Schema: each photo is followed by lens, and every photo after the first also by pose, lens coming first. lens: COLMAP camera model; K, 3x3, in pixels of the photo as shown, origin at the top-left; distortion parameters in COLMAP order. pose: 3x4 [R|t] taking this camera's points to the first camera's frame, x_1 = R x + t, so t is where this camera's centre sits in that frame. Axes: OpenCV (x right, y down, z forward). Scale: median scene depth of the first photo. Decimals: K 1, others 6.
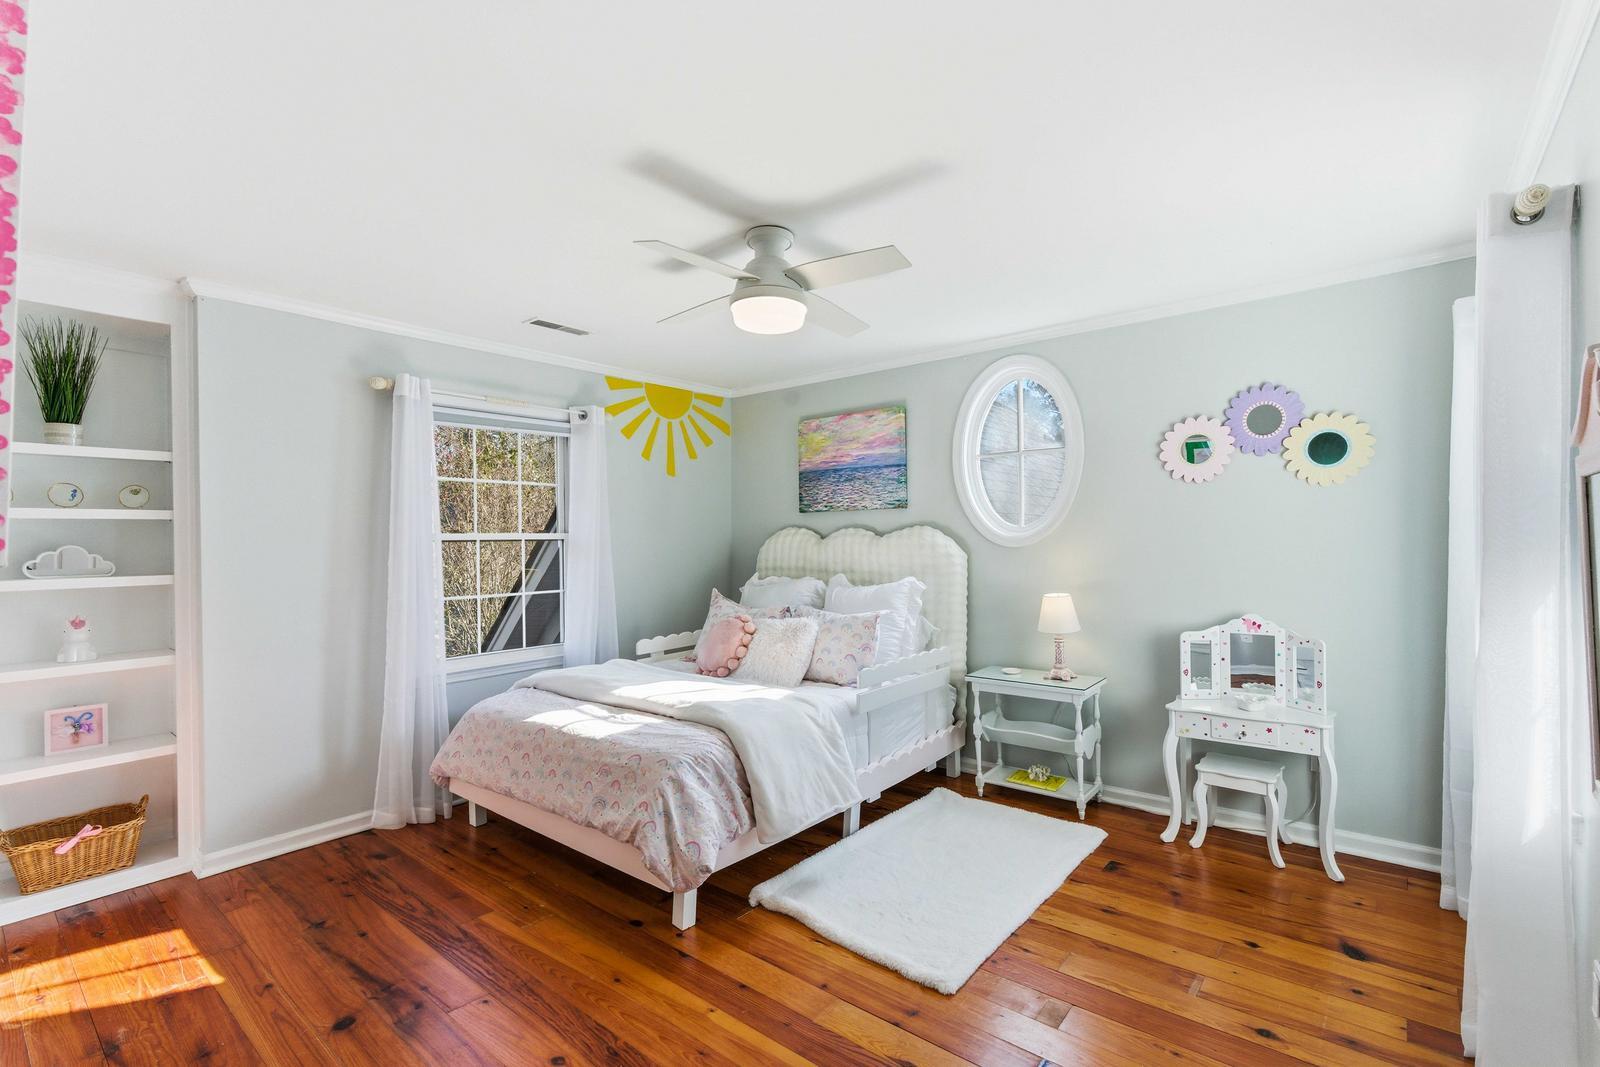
lens RADIAL K [[728.0, 0, 797.3], [0, 728.0, 542.7], [0, 0, 1]] dist [-0.001818, 0.001853]
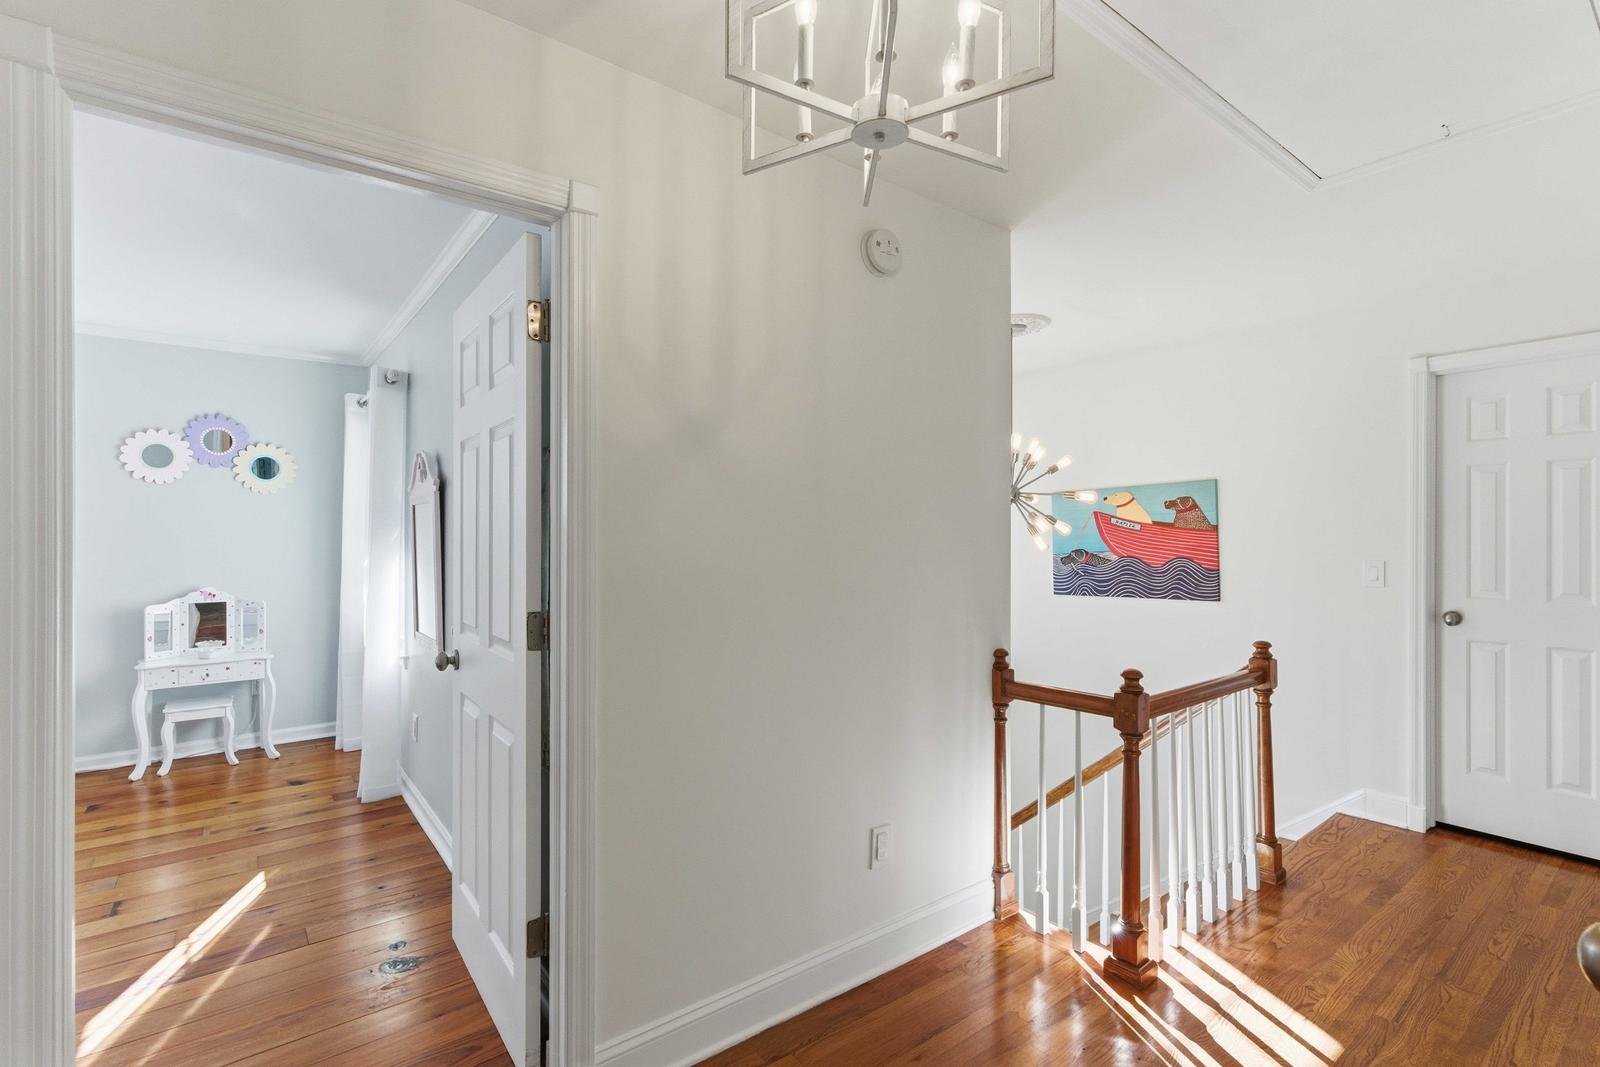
lens RADIAL K [[728.0, 0, 805.6], [0, 728.0, 539.6], [0, 0, 1]] dist [-0.001818, 0.001853]
pose [[0.218915, 0.005822, 0.975727, -0.431787], [-0.000295, 0.999983, -0.005900, 0.019915], [-0.975744, 0.001004, 0.218913, -0.349740]]
